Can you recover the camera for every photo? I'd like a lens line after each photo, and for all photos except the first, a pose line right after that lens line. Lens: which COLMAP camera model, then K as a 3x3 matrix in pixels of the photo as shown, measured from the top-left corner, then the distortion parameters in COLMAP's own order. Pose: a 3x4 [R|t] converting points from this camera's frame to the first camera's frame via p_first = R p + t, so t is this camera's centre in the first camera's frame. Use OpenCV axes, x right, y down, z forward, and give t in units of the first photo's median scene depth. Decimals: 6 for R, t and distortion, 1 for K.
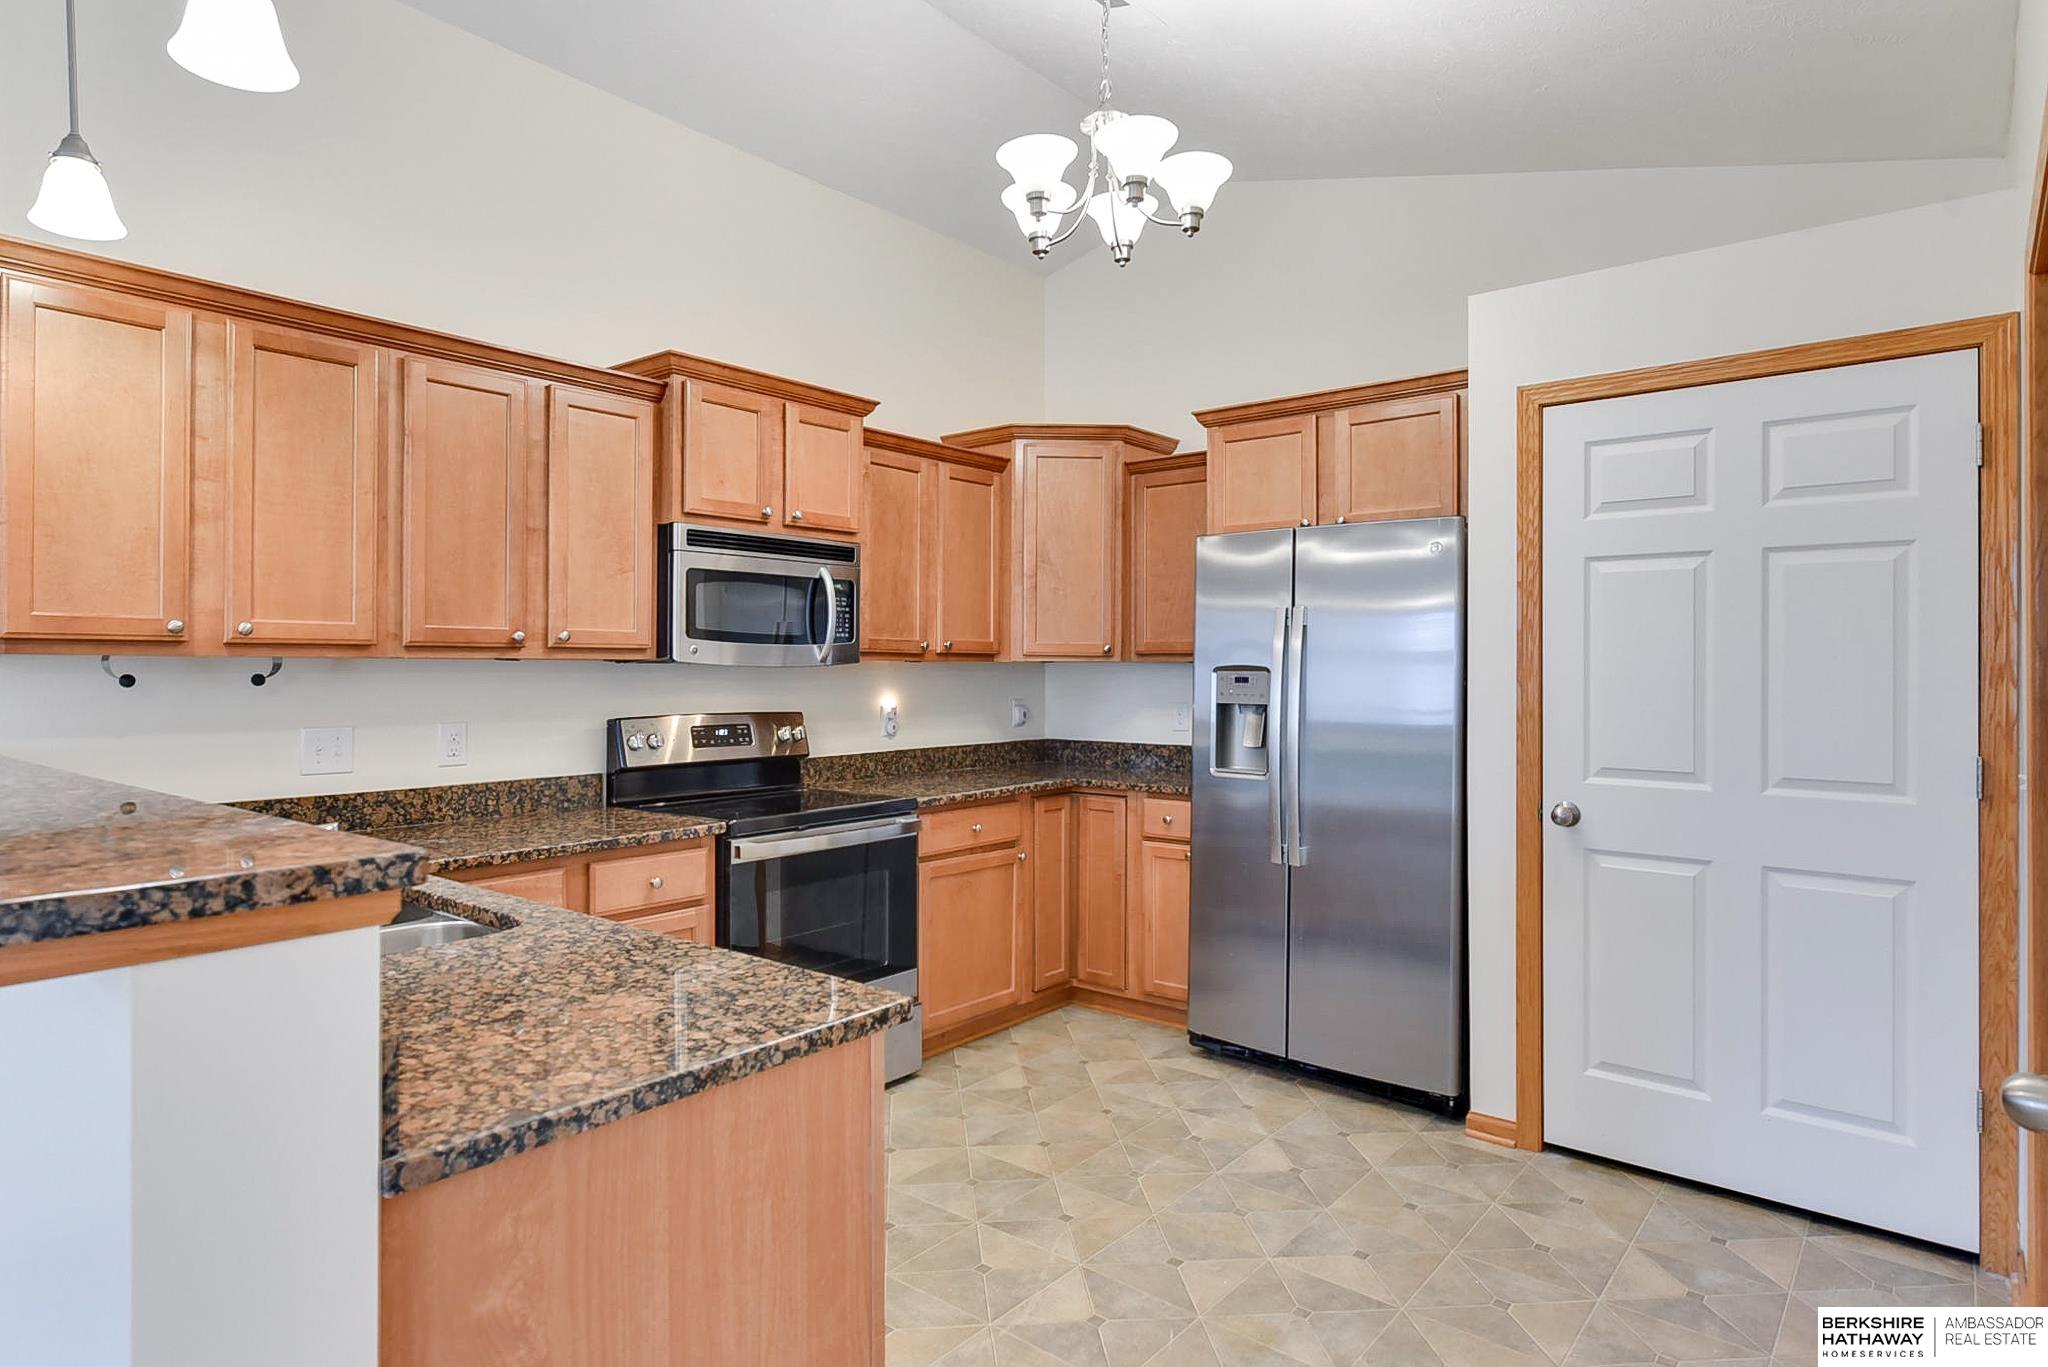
lens RADIAL K [[1124.9, 0, 1023.1], [0, 1124.9, 659.8], [0, 0, 1]] dist [0.033677, -0.000436]
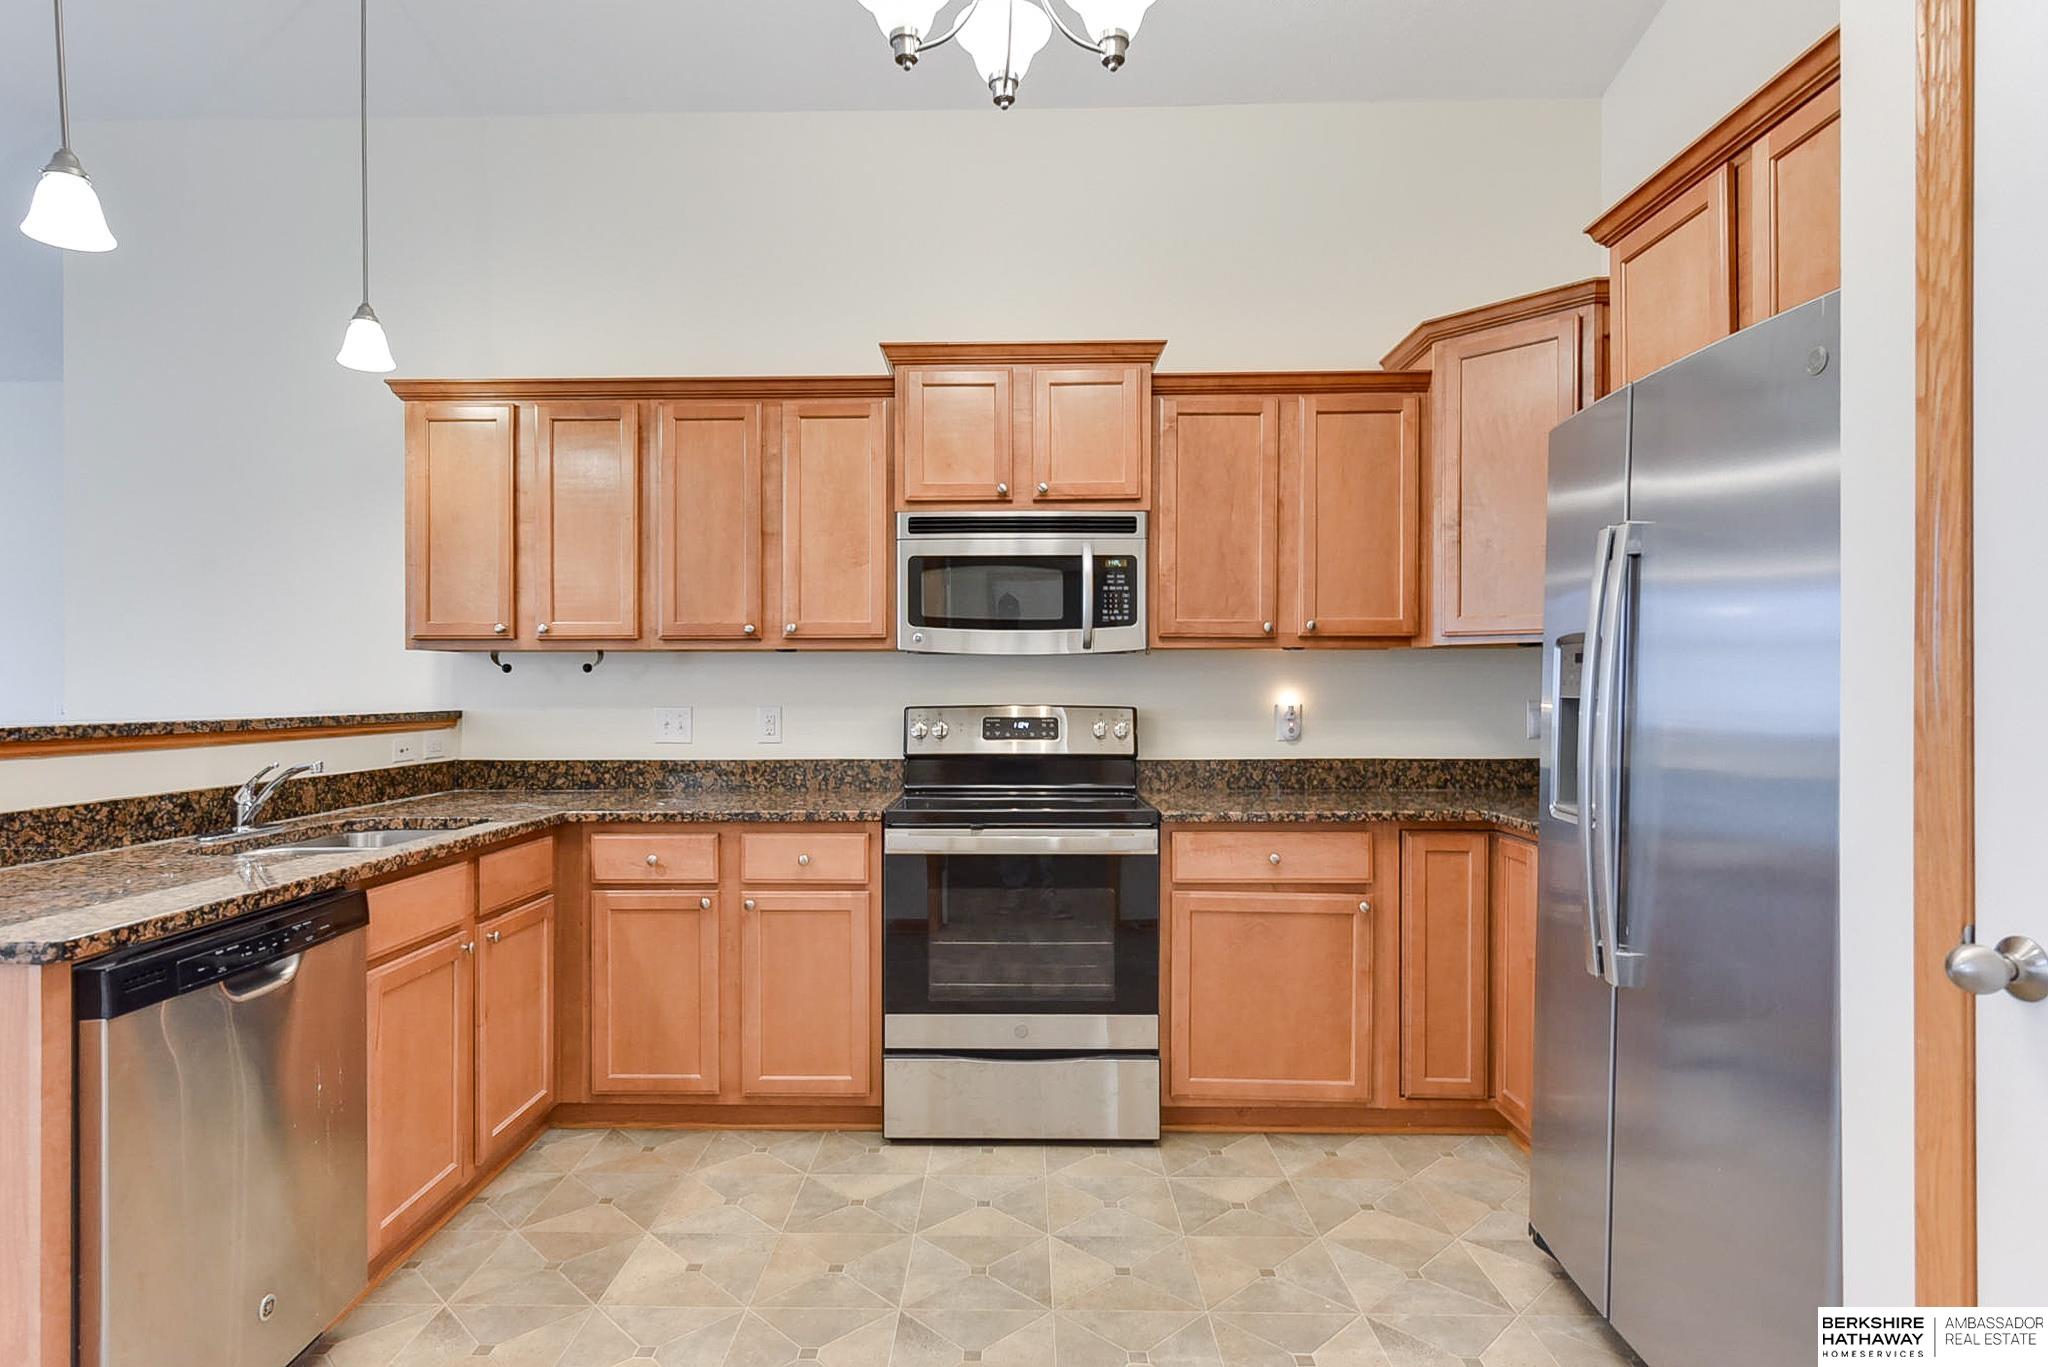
lens RADIAL K [[1116.3, 0, 1024.0], [0, 1116.3, 683.5], [0, 0, 1]] dist [0.025062, -0.000730]
pose [[0.627518, -0.006903, -0.778572, 0.488504], [0.009358, 0.999955, -0.001323, 0.030831], [0.778546, -0.006455, 0.627554, 0.415087]]
